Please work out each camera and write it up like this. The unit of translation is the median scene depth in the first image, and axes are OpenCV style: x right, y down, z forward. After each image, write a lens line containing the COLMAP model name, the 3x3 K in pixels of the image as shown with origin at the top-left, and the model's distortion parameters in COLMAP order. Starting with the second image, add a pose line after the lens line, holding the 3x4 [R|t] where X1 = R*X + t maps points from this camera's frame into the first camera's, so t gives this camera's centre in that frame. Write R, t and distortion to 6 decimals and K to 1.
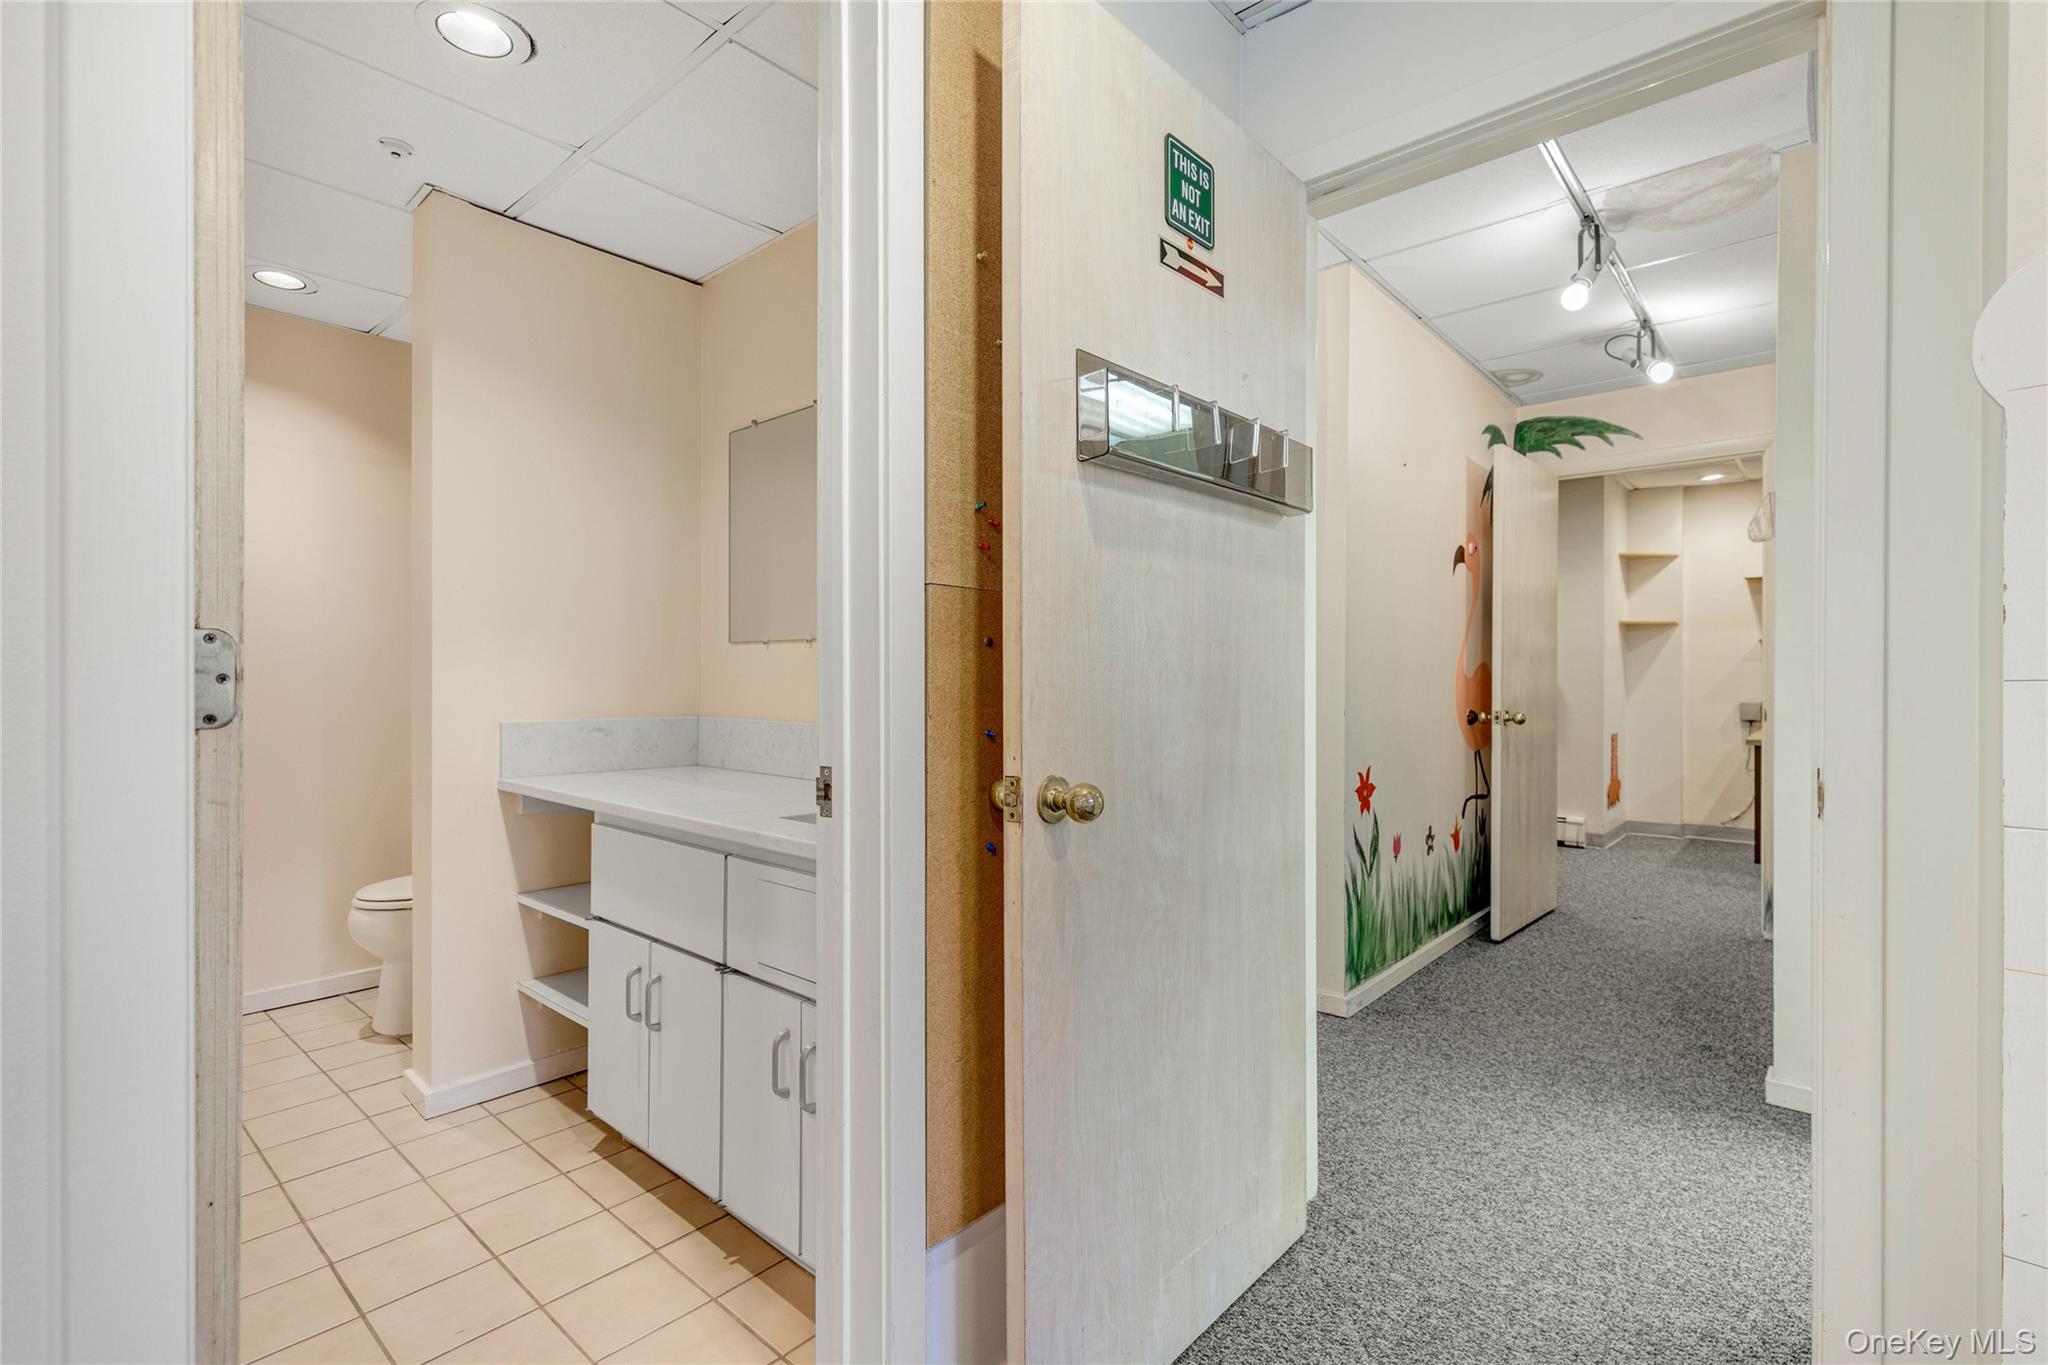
lens RADIAL K [[922.9, 0, 1020.6], [0, 922.9, 687.1], [0, 0, 1]] dist [0.010185, -0.002918]
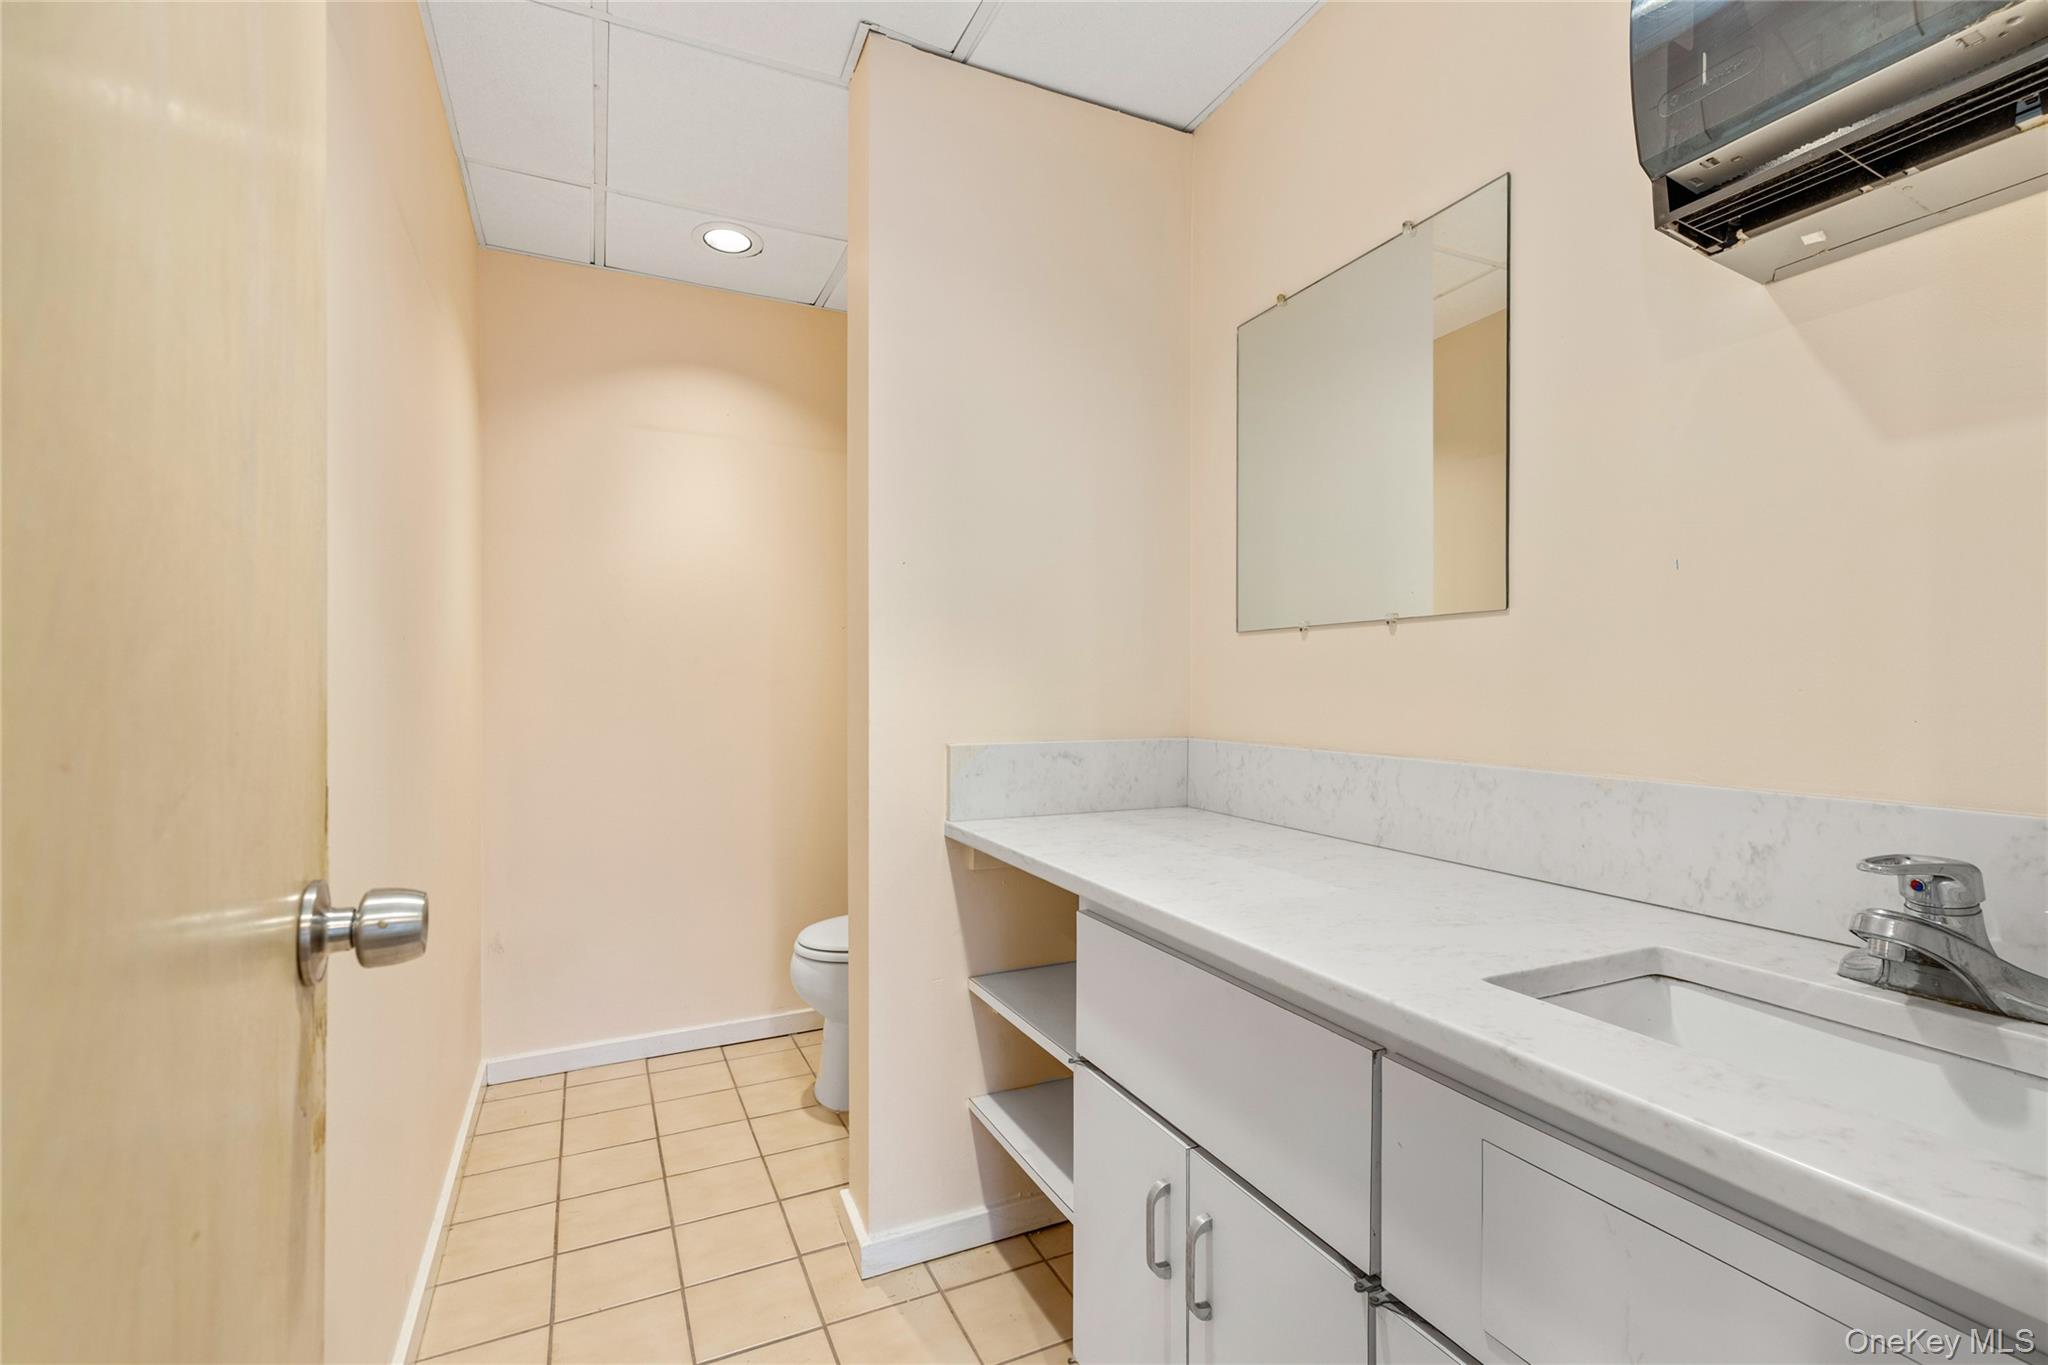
lens RADIAL K [[922.9, 0, 1027.9], [0, 922.9, 683.2], [0, 0, 1]] dist [0.010185, -0.002918]
pose [[0.917739, -0.006563, -0.397130, -0.204964], [0.002356, 0.999936, -0.011080, -0.003223], [0.397177, 0.009233, 0.917696, 0.340273]]
